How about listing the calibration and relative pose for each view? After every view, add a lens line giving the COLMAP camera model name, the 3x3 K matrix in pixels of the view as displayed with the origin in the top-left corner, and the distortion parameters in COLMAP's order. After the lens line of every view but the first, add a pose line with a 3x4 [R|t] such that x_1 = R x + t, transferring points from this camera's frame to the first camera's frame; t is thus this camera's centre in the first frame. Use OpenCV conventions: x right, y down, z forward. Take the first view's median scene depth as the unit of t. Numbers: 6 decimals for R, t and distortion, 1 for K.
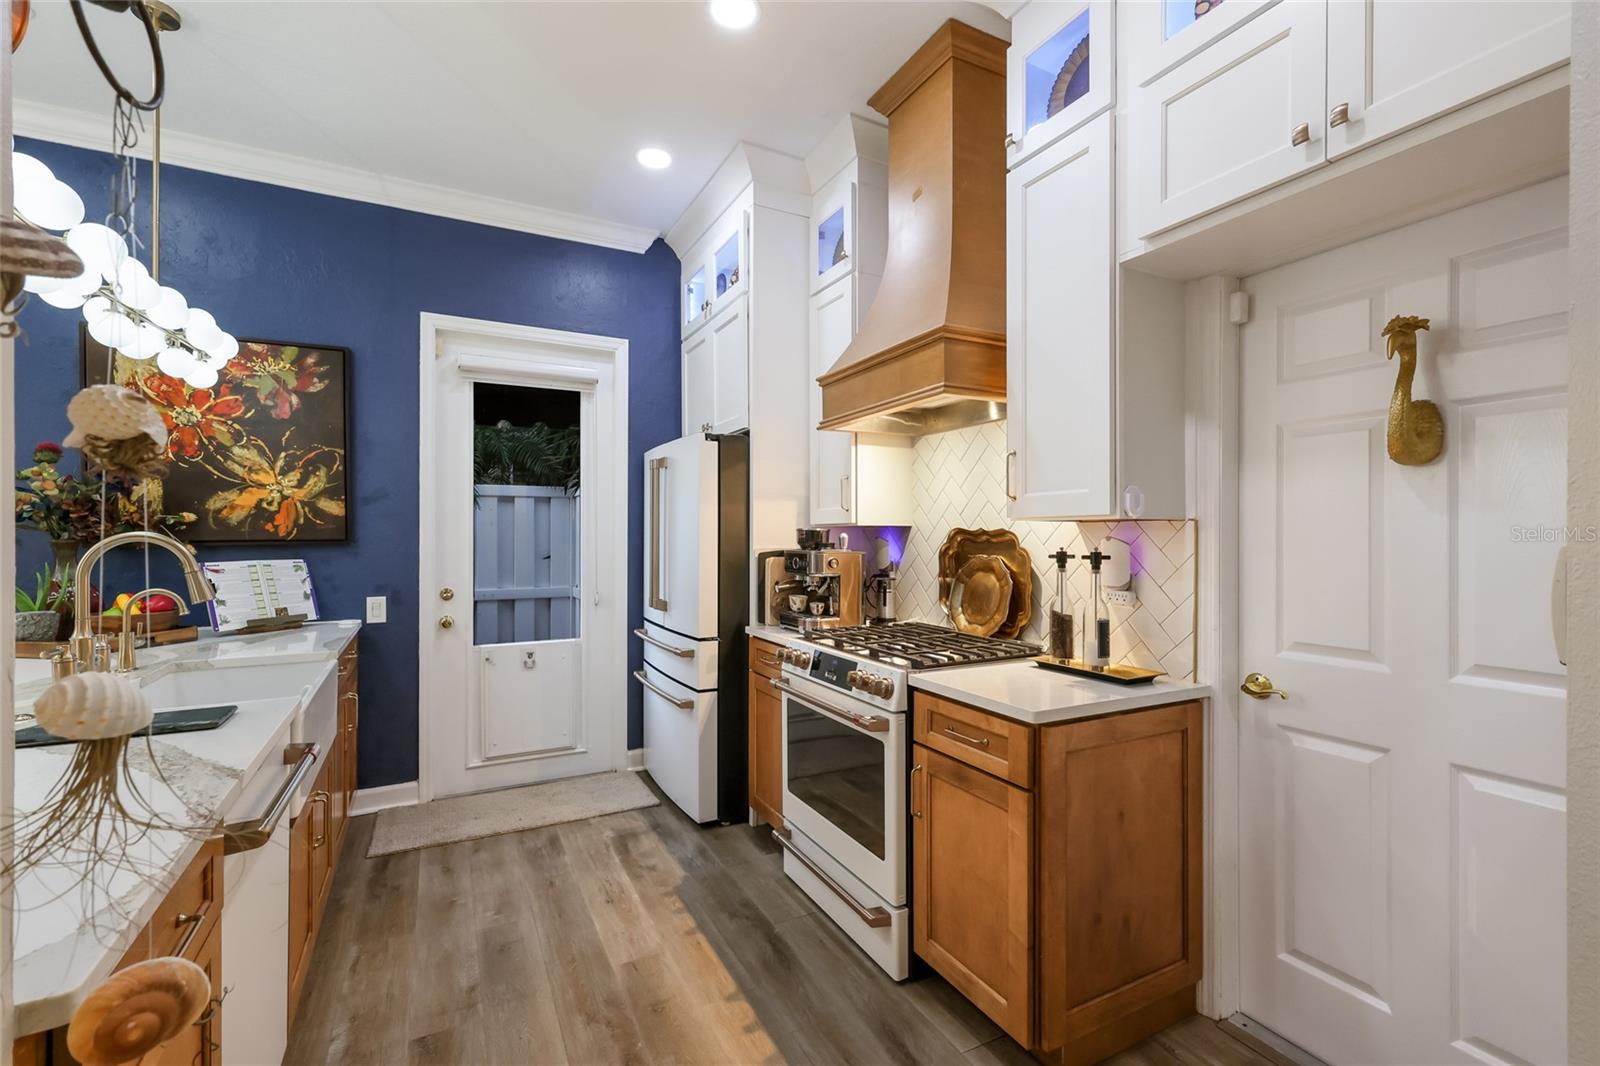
lens RADIAL K [[704.5, 0, 804.5], [0, 704.5, 530.1], [0, 0, 1]] dist [0.015977, -0.000063]
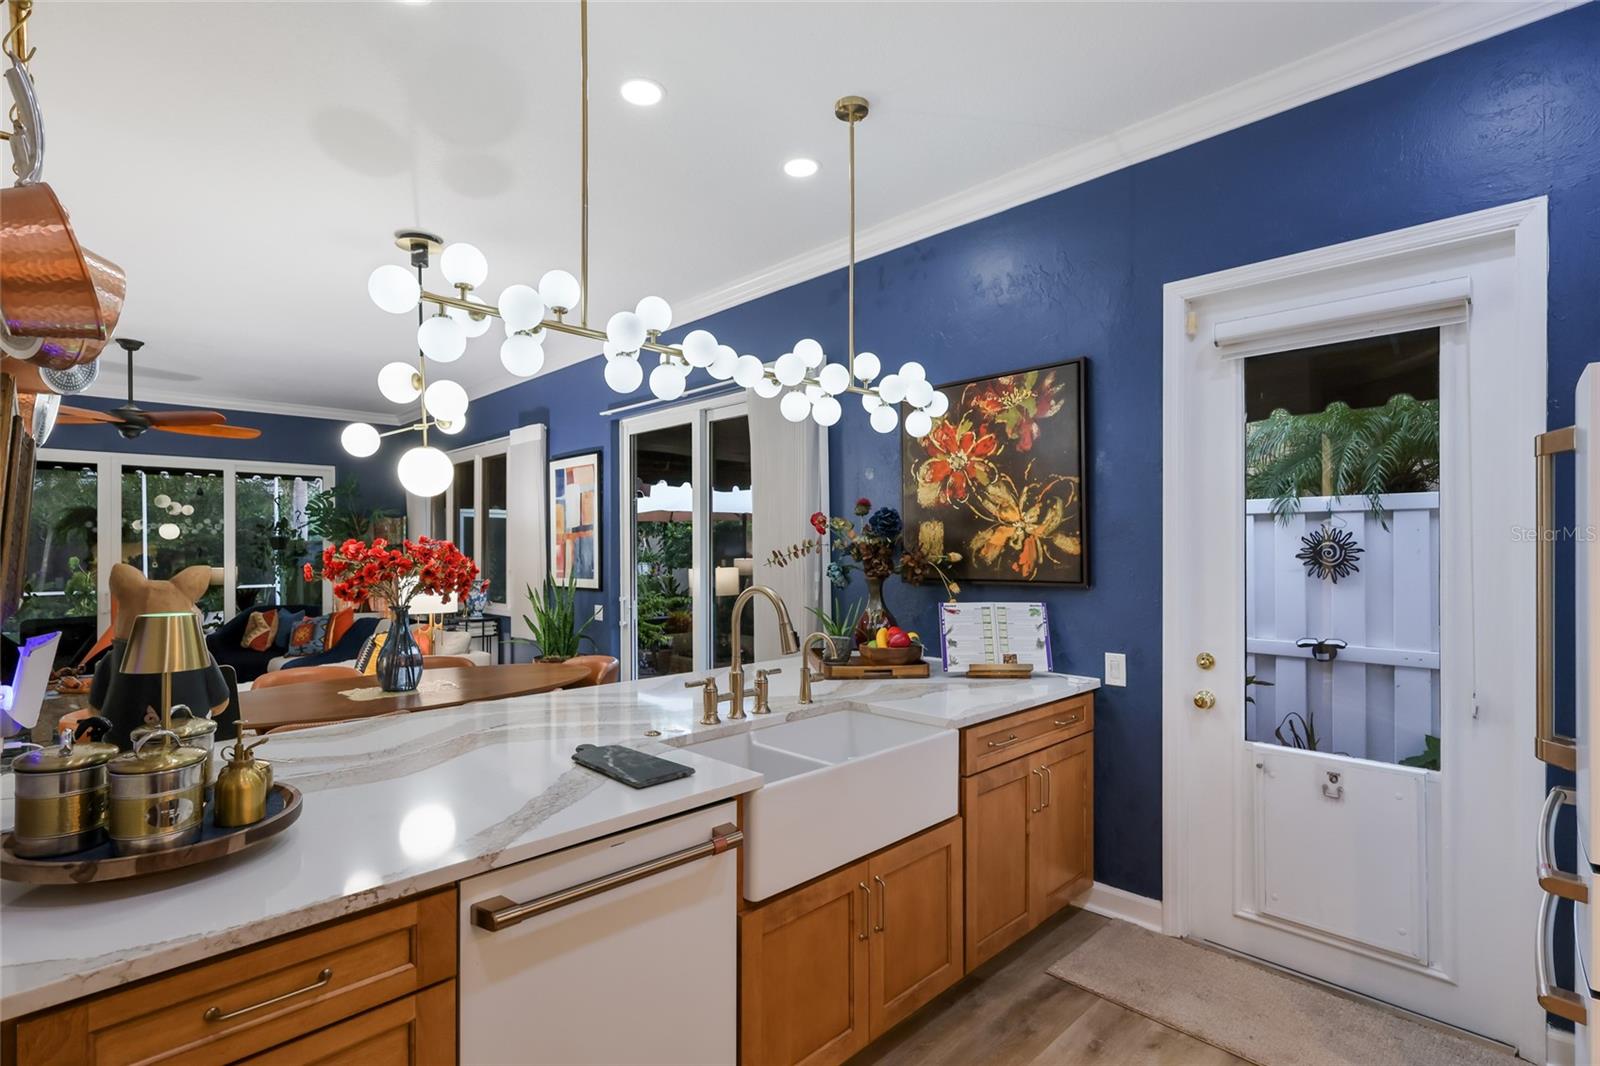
lens RADIAL K [[766.8, 0, 800.2], [0, 766.8, 541.3], [0, 0, 1]] dist [0.001991, -0.000141]
pose [[0.277086, -0.002350, -0.960842, 0.151719], [0.009209, 0.999958, 0.000210, -0.040685], [0.960801, -0.008907, 0.277096, 0.433946]]
